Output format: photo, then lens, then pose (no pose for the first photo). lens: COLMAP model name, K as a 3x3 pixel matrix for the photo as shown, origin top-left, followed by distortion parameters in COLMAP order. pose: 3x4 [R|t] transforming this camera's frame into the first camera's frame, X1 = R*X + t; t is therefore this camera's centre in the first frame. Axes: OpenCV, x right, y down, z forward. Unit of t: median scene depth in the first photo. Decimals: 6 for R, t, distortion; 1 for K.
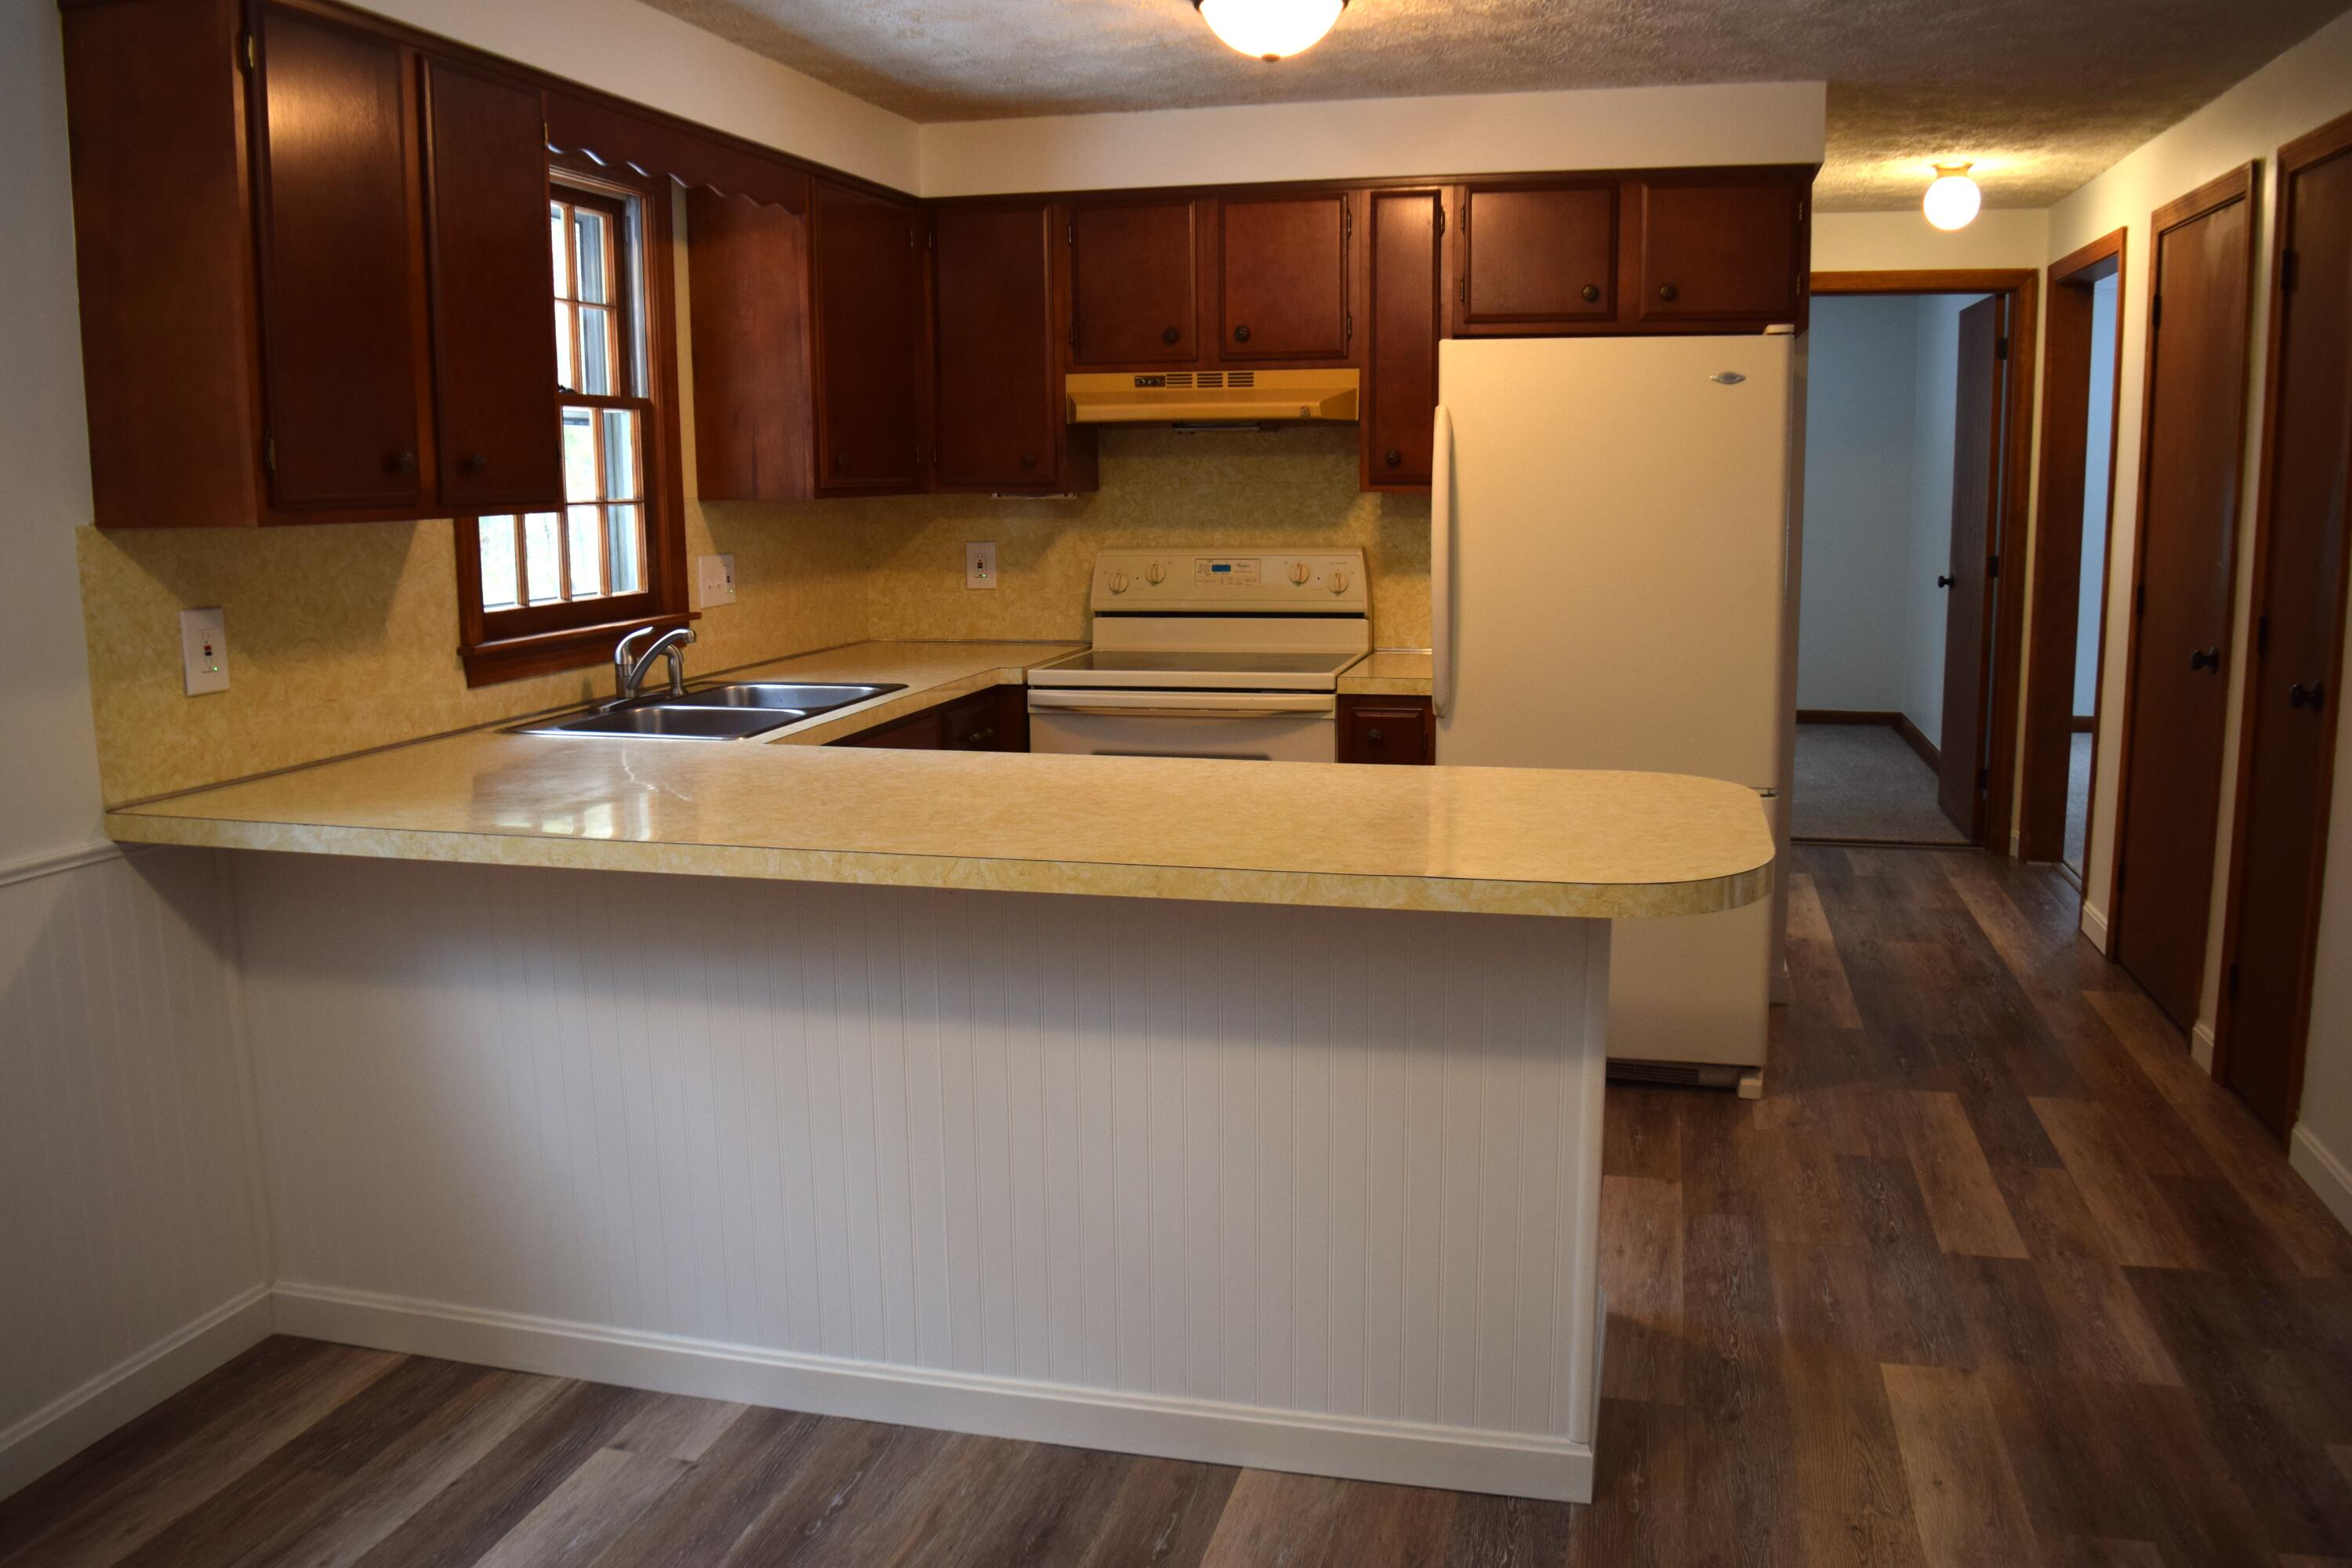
lens RADIAL K [[1836.9, 0, 1203.4], [0, 1836.9, 765.9], [0, 0, 1]] dist [-0.101865, 0.028251]
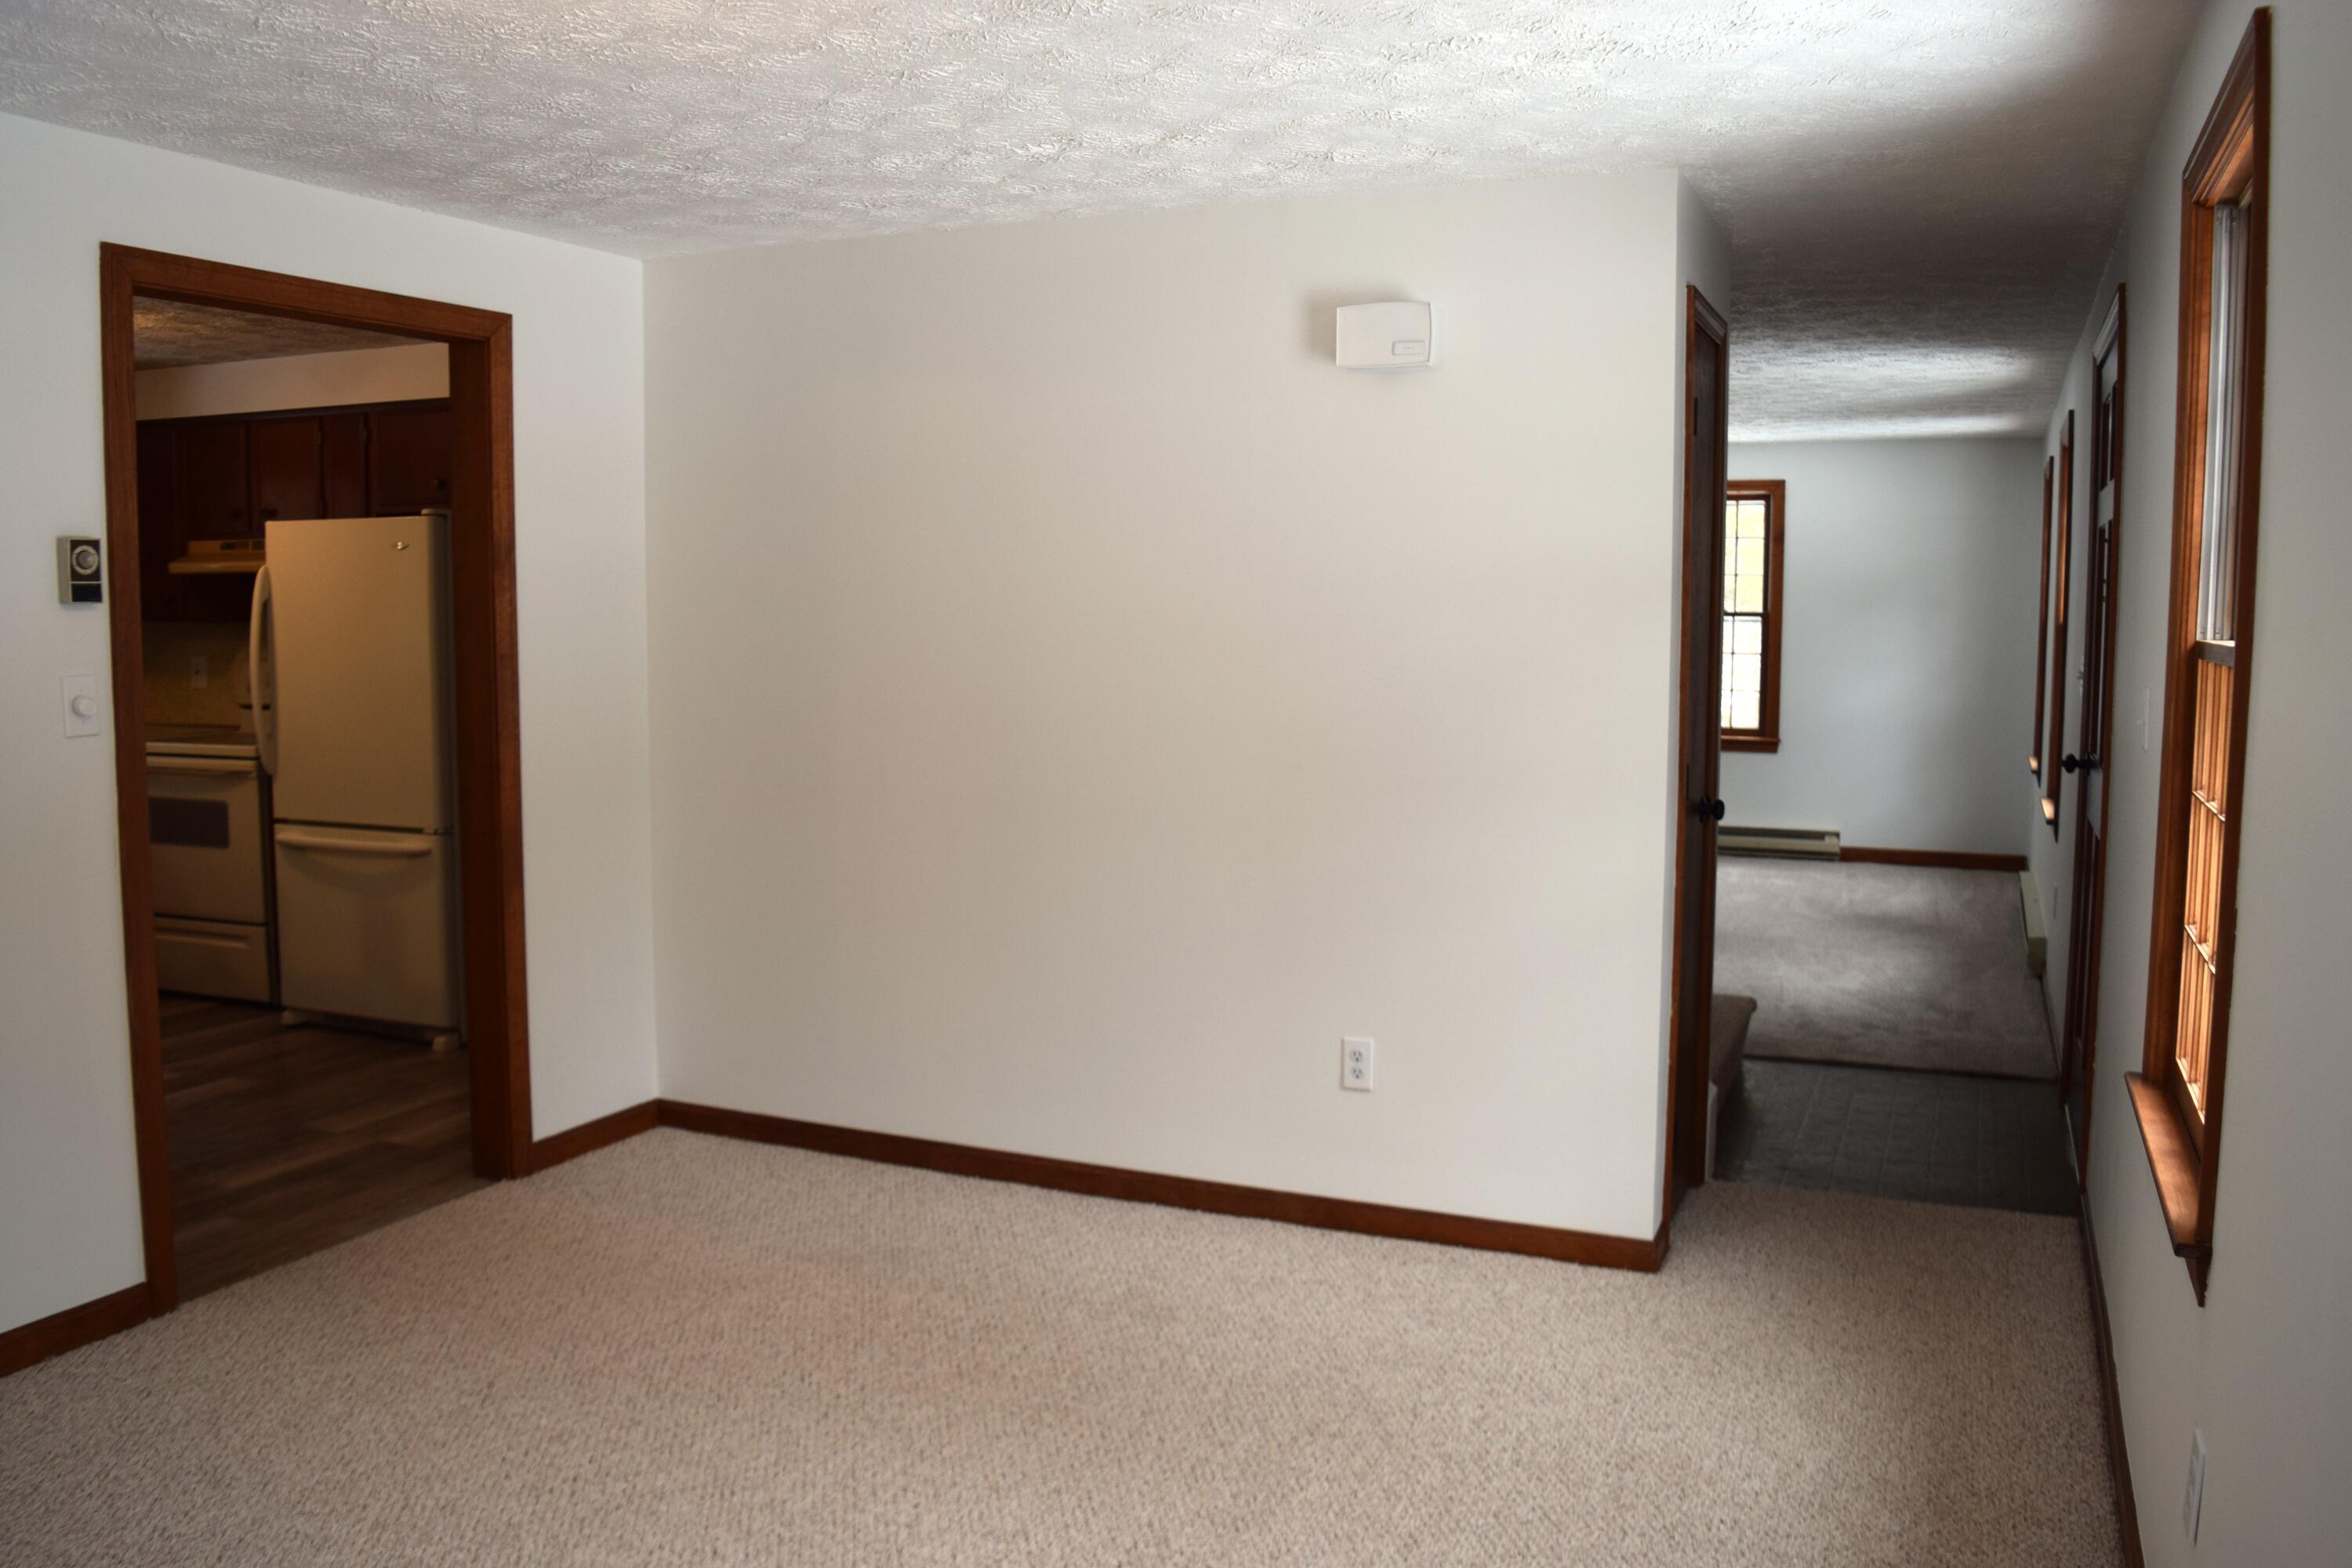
lens RADIAL K [[1836.9, 0, 1203.4], [0, 1836.9, 765.9], [0, 0, 1]] dist [-0.101865, 0.028251]
pose [[0.986563, 0.024689, -0.161505, 1.104894], [-0.035797, 0.997162, -0.066236, 0.034290], [0.159412, 0.071128, 0.984647, -0.294937]]
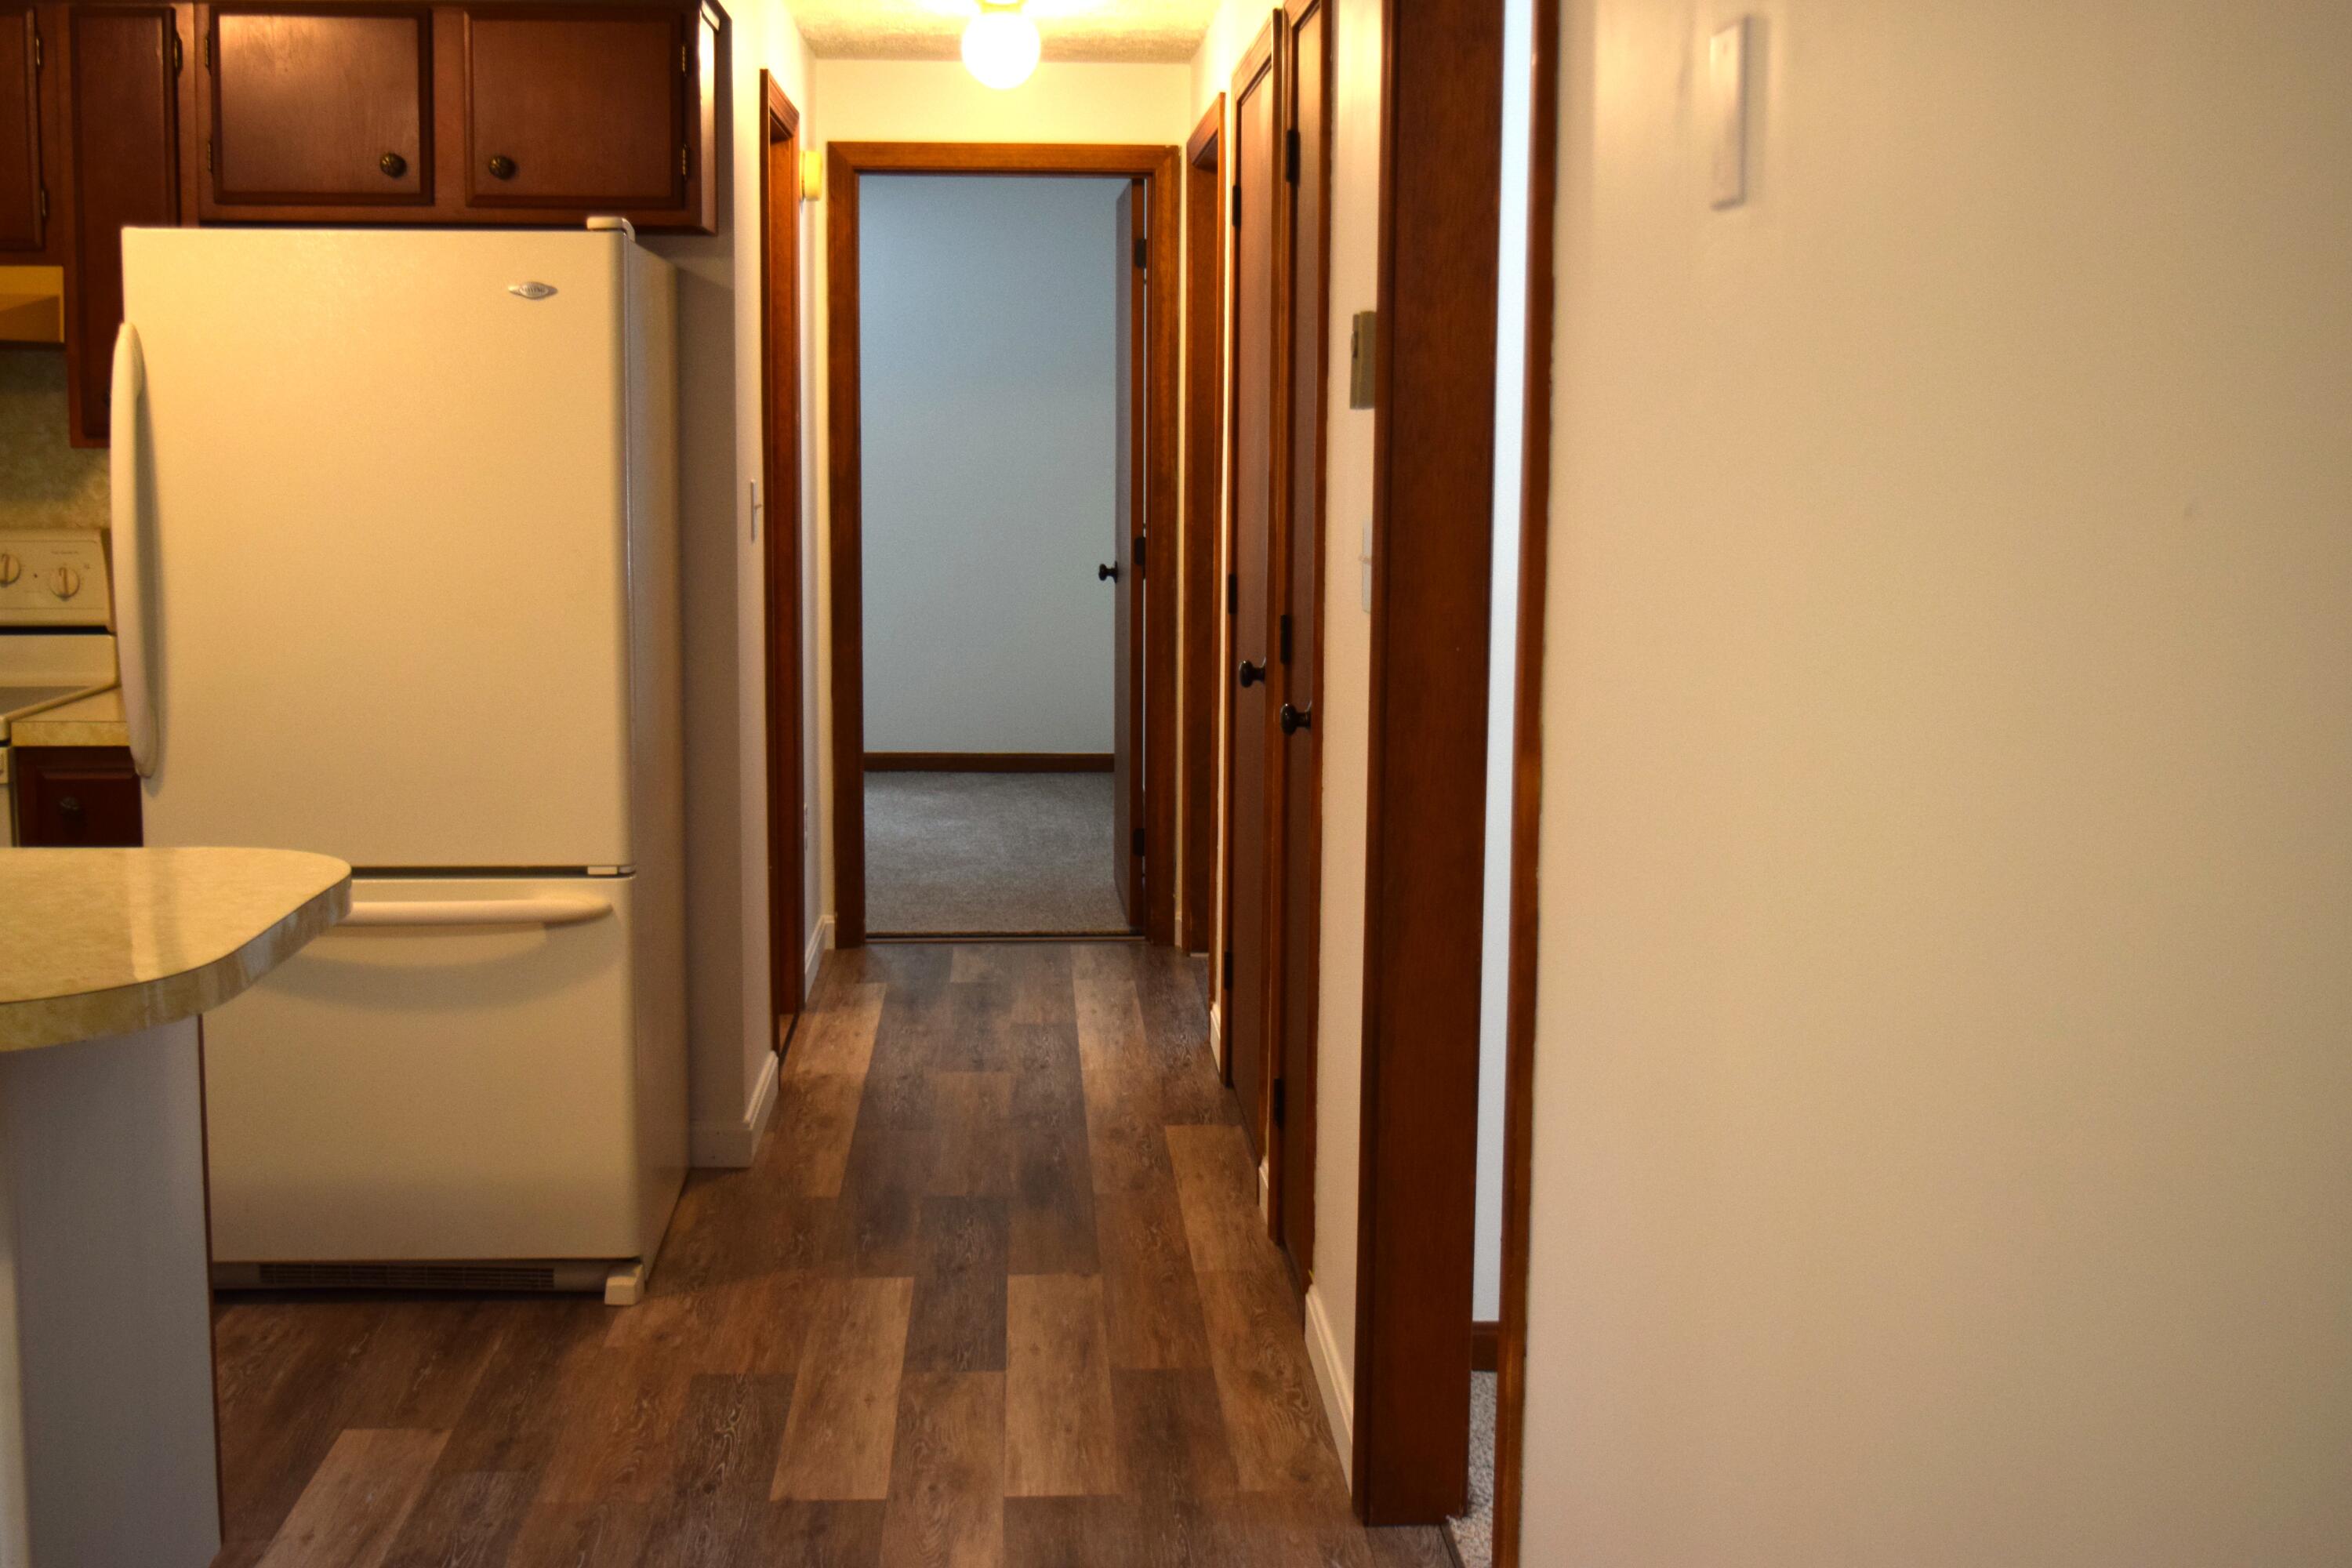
lens RADIAL K [[2689.2, 0, 1176.0], [0, 2689.2, 784.0], [0, 0, 1]] dist [-0.061338, -0.001913]
pose [[0.951007, -0.024539, 0.308194, 0.189948], [0.031522, 0.999346, -0.017697, 0.005630], [-0.307558, 0.026545, 0.951159, -0.064616]]
